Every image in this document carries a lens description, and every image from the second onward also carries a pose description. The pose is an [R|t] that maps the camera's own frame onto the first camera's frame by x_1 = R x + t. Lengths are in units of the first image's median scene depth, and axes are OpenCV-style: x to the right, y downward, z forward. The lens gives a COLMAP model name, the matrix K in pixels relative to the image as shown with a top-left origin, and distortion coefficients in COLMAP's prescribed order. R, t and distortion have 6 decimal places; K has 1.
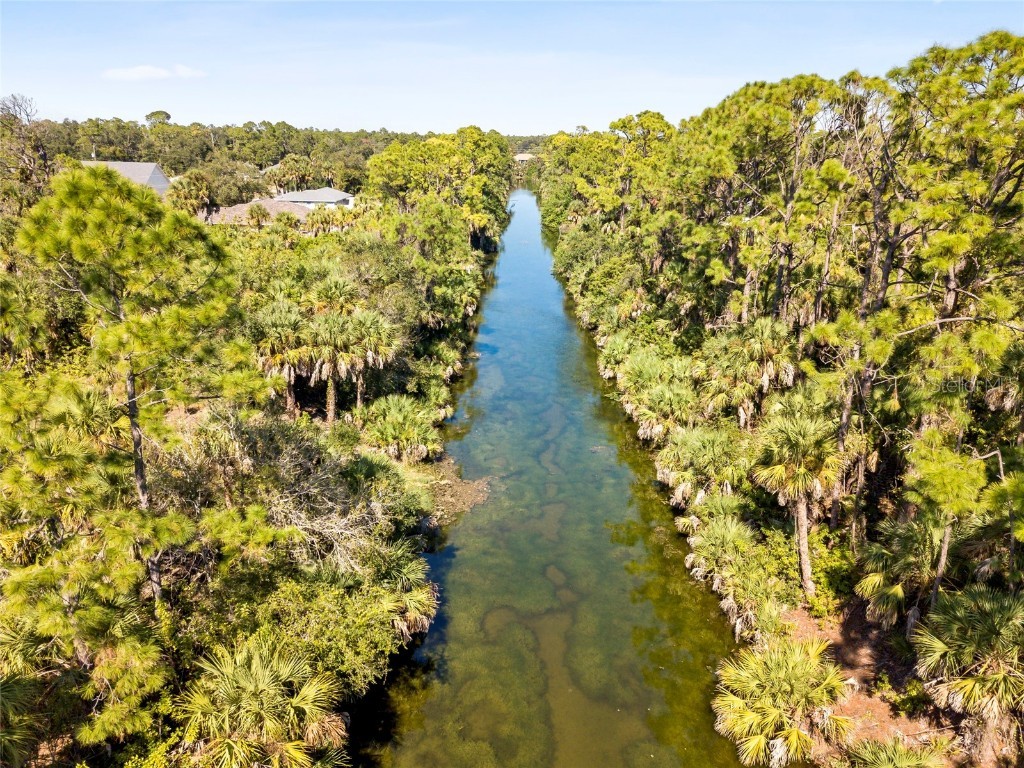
lens RADIAL K [[798.2, 0, 512.0], [0, 798.2, 384.0], [0, 0, 1]] dist [0.015484, 0.004096]
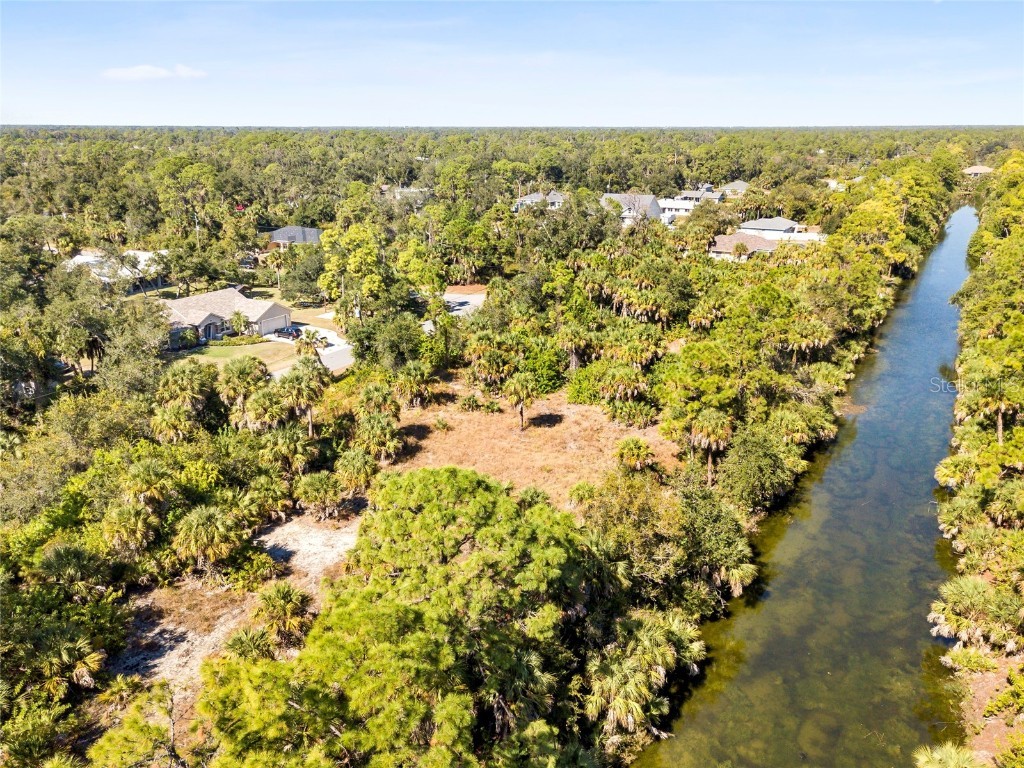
lens RADIAL K [[798.2, 0, 512.0], [0, 798.2, 384.0], [0, 0, 1]] dist [0.015484, 0.004096]
pose [[0.873382, 0.131667, -0.468900, 0.103069], [-0.128491, 0.990946, 0.038927, 0.077441], [0.469780, 0.026251, 0.882393, -0.996962]]
